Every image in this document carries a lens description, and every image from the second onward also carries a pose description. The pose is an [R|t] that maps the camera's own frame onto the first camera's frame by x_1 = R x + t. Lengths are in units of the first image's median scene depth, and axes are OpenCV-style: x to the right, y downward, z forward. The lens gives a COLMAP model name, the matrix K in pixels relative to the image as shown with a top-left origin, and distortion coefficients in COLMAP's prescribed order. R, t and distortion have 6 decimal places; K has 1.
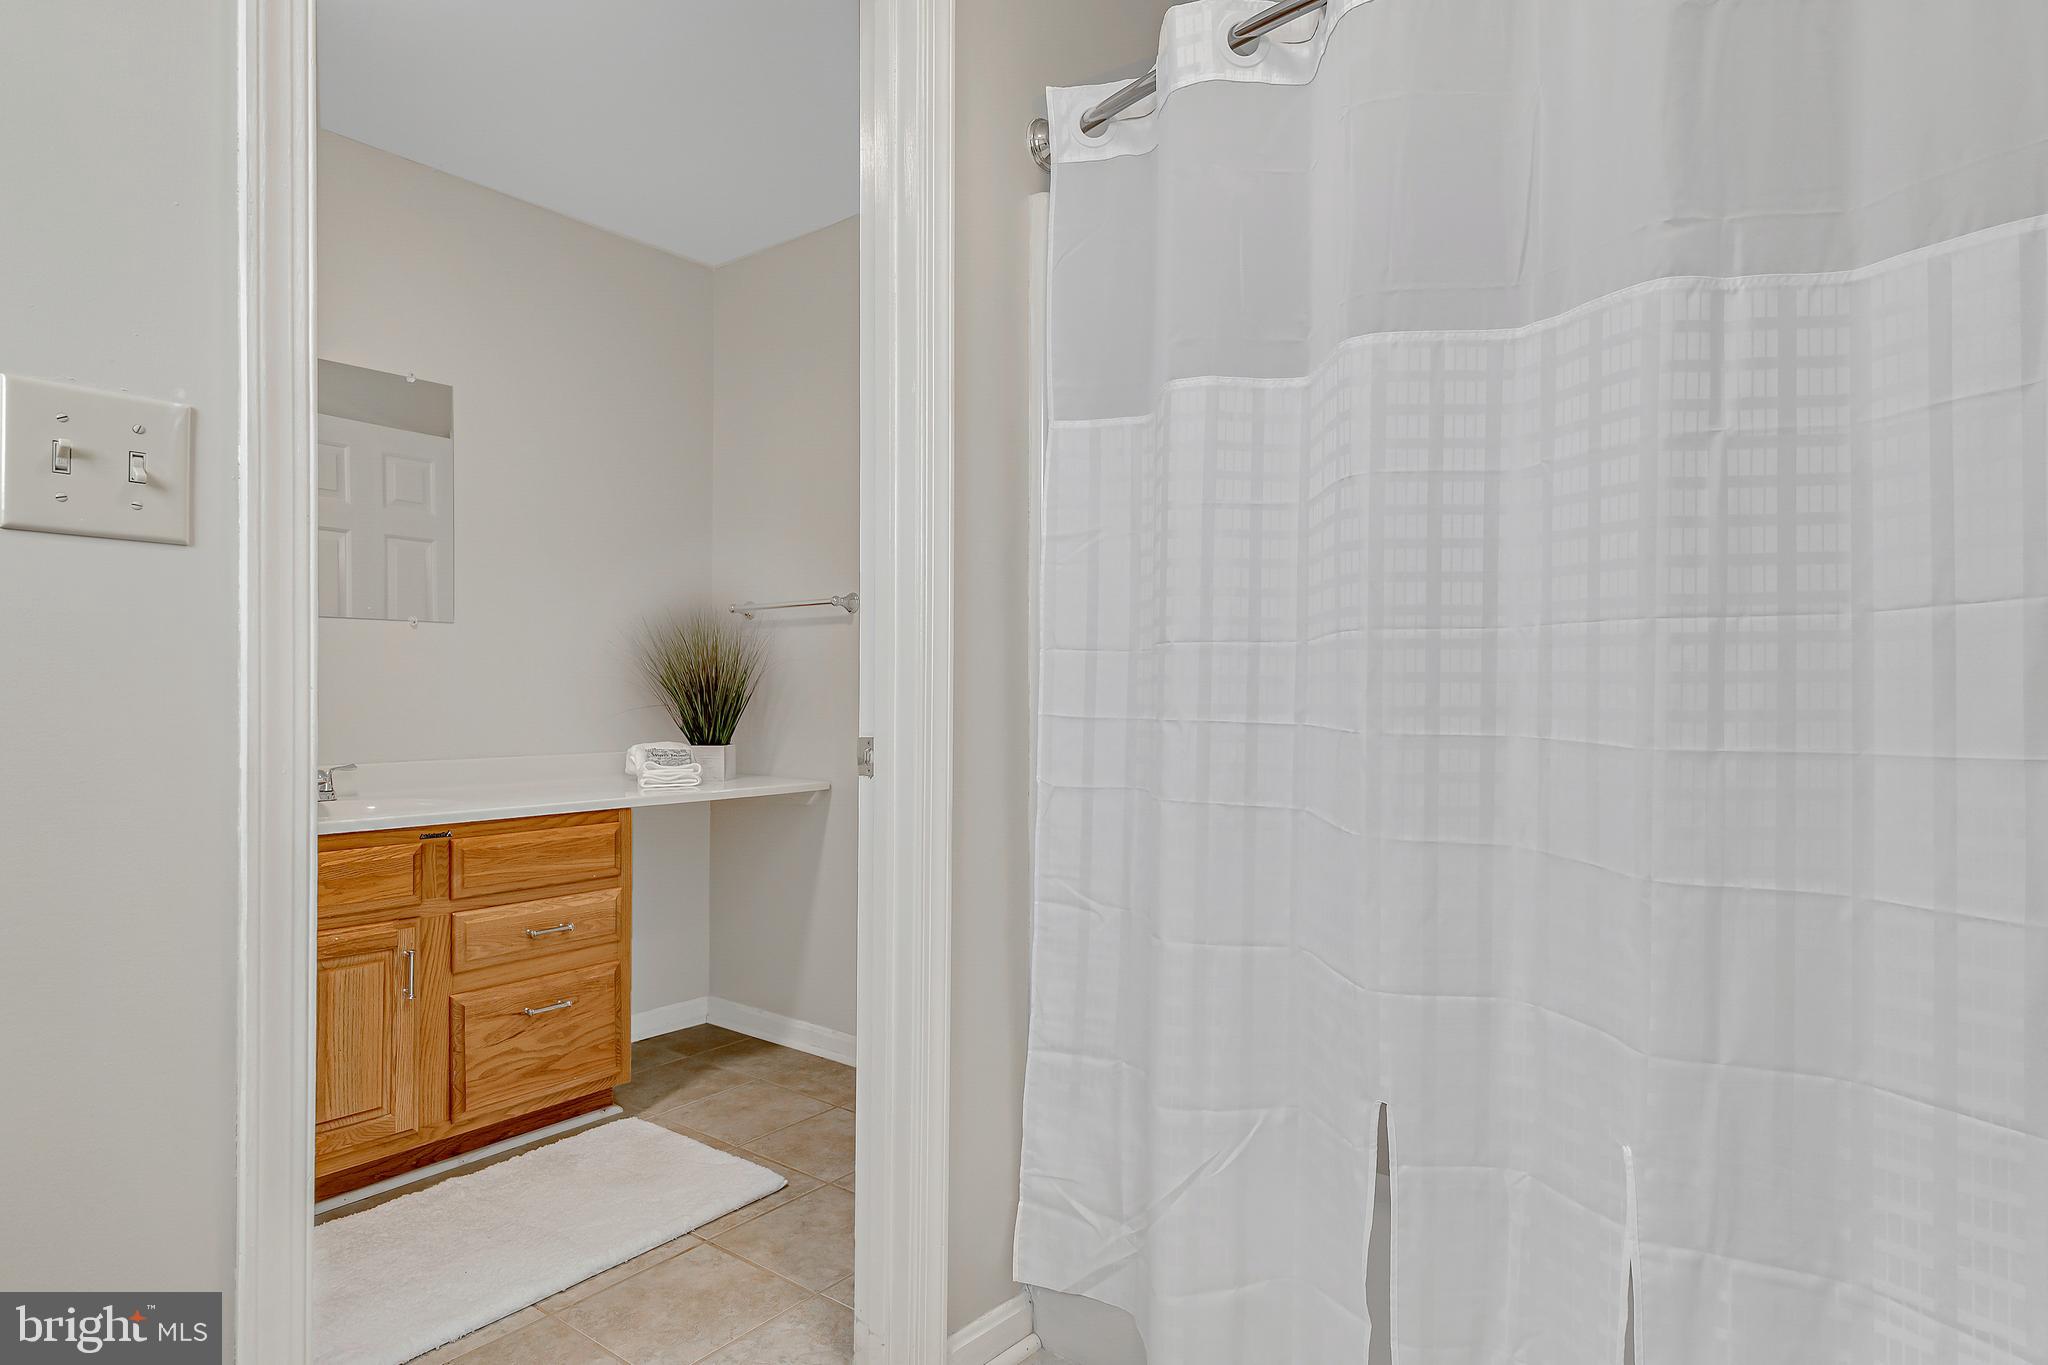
lens RADIAL K [[1087.3, 0, 1024.0], [0, 1087.3, 682.5], [0, 0, 1]] dist [0.027685, -0.030559]
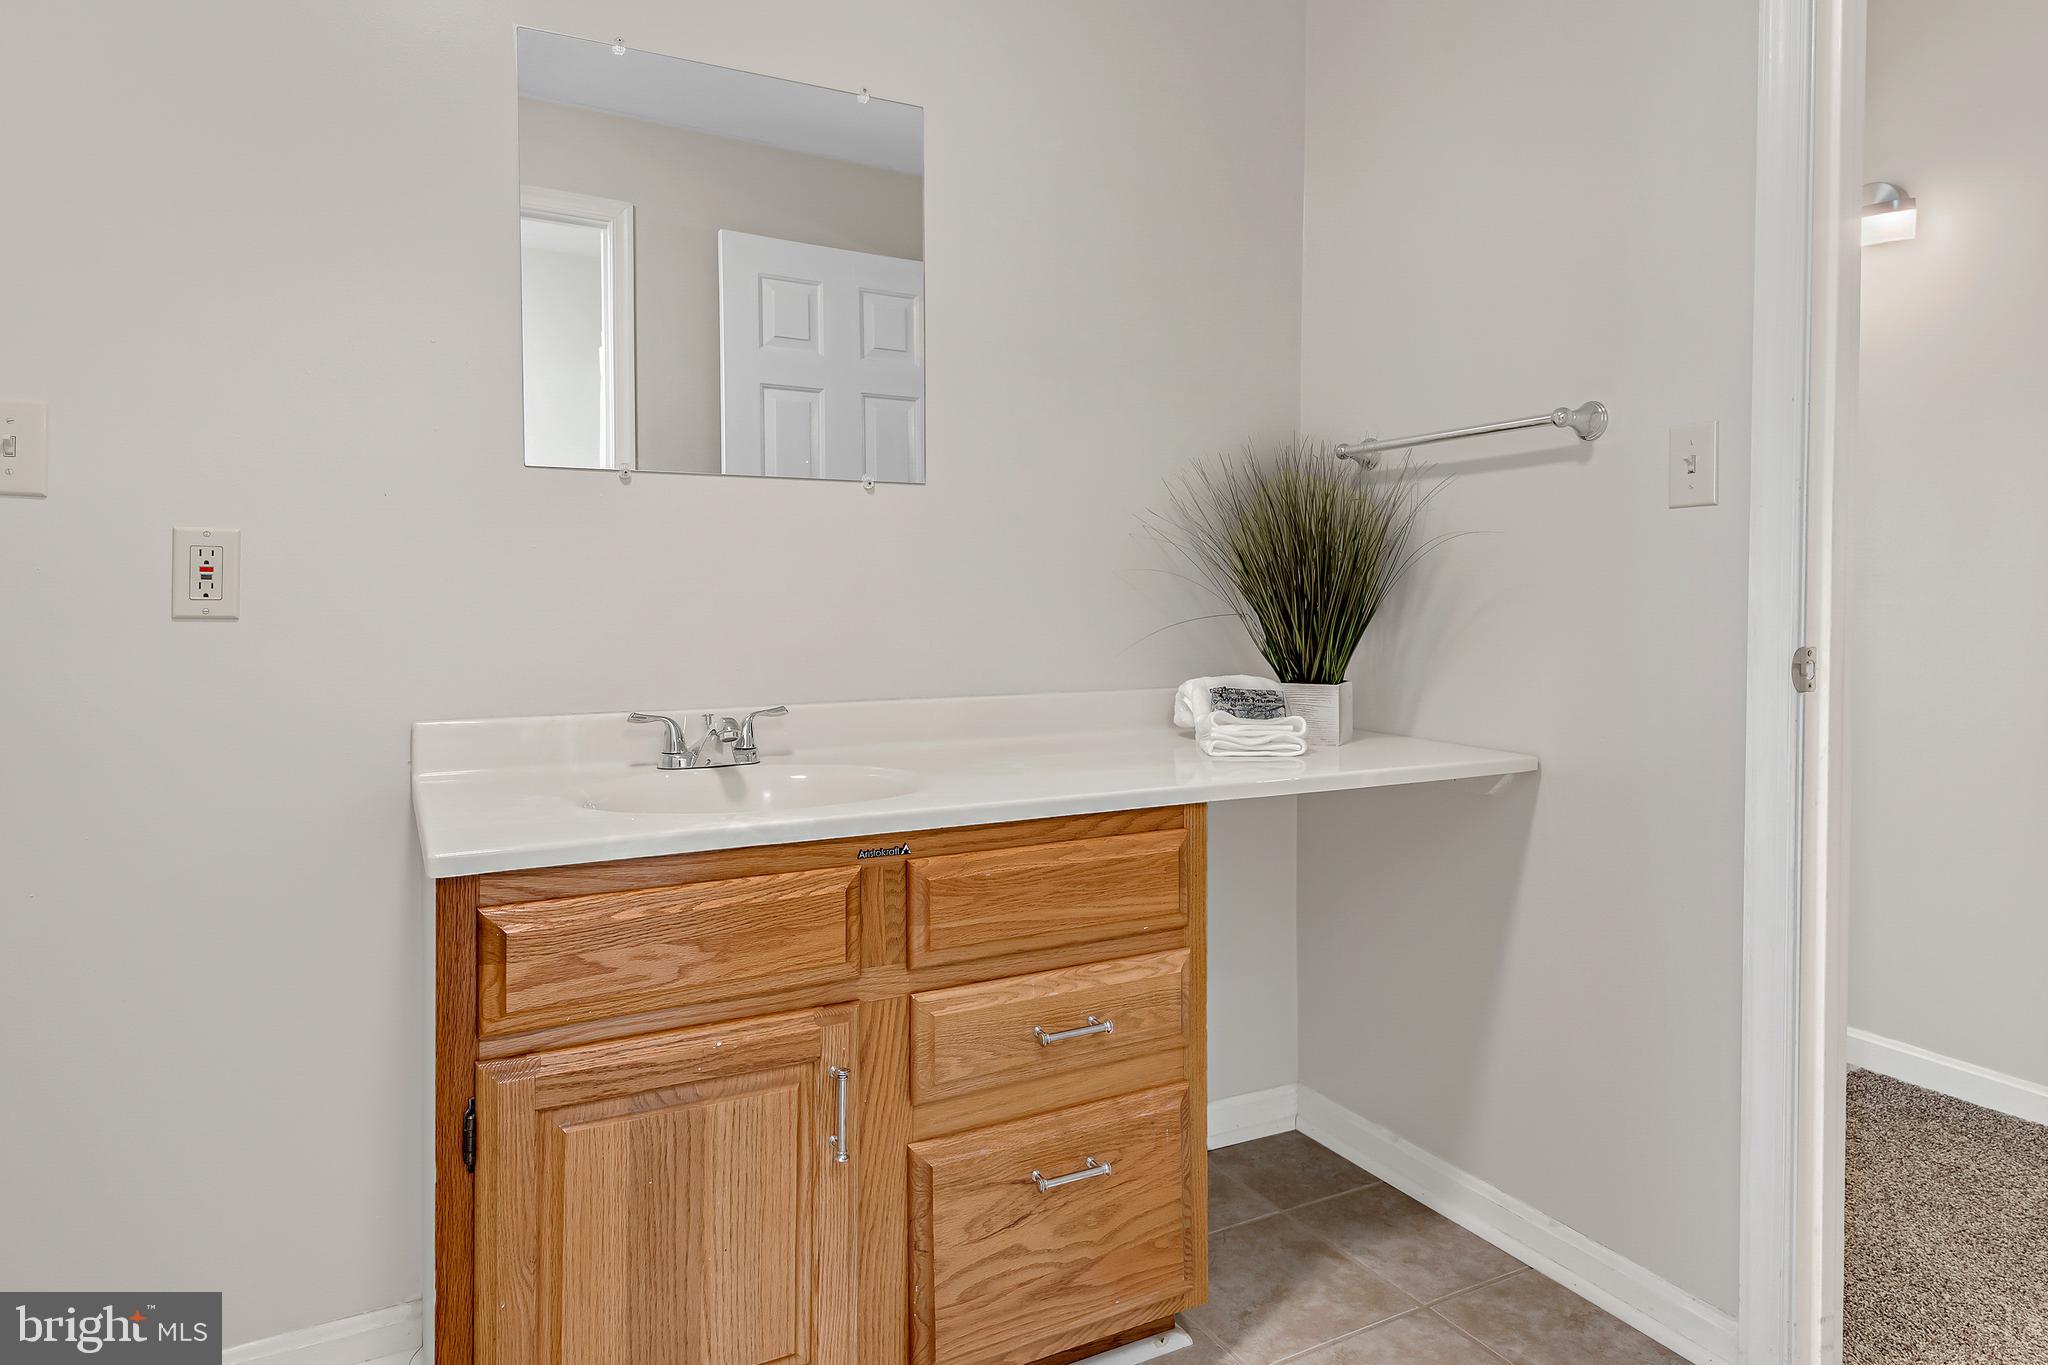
lens RADIAL K [[1195.1, 0, 1022.4], [0, 1195.1, 617.5], [0, 0, 1]] dist [0.000471, 0.000034]
pose [[0.909311, 0.006281, -0.416069, -0.211103], [0.005296, 0.999630, 0.026665, 0.005791], [0.416082, -0.026450, 0.908942, 0.455704]]
